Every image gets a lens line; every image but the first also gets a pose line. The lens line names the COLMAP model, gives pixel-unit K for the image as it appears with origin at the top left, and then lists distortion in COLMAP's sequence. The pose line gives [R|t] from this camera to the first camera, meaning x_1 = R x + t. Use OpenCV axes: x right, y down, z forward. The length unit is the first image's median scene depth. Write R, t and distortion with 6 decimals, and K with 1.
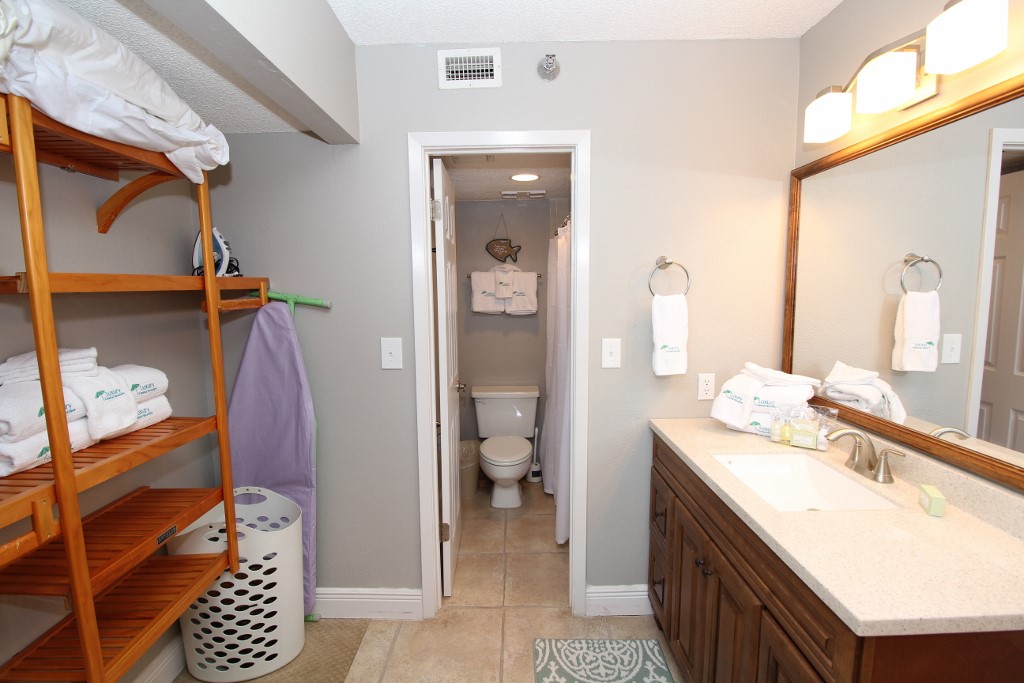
lens RADIAL K [[474.6, 0, 511.9], [0, 474.6, 343.8], [0, 0, 1]] dist [-0.010585, -0.006197]
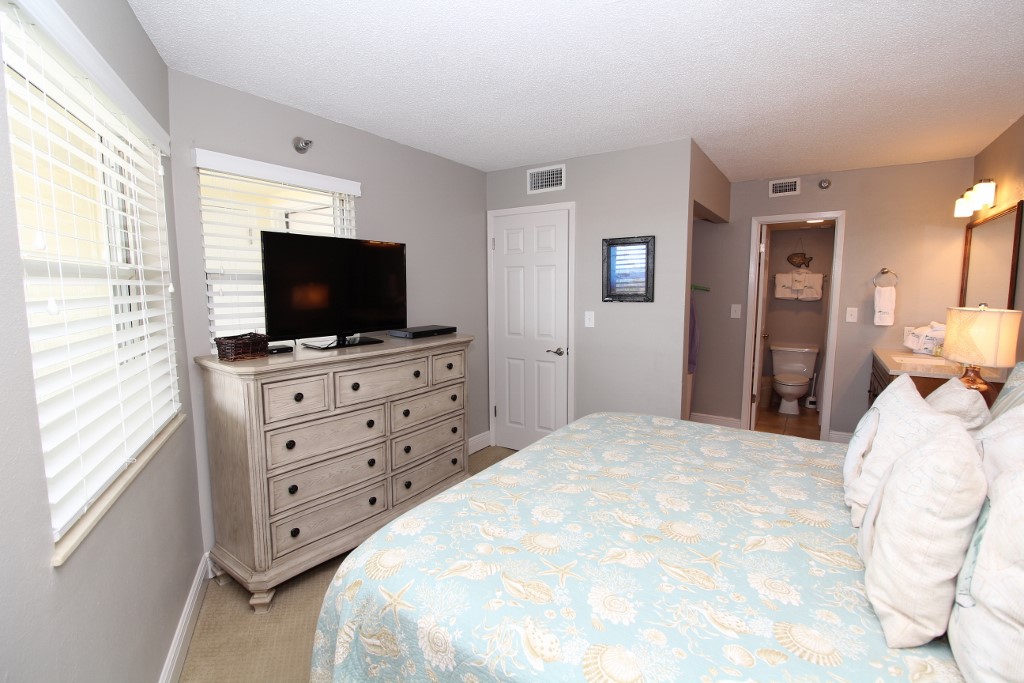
lens RADIAL K [[474.6, 0, 508.0], [0, 474.6, 343.3], [0, 0, 1]] dist [-0.010585, -0.006197]
pose [[0.834449, 0.070461, -0.546562, 0.059951], [-0.066867, 0.997410, 0.026495, 0.124402], [0.547013, 0.014438, 0.837000, -1.014751]]
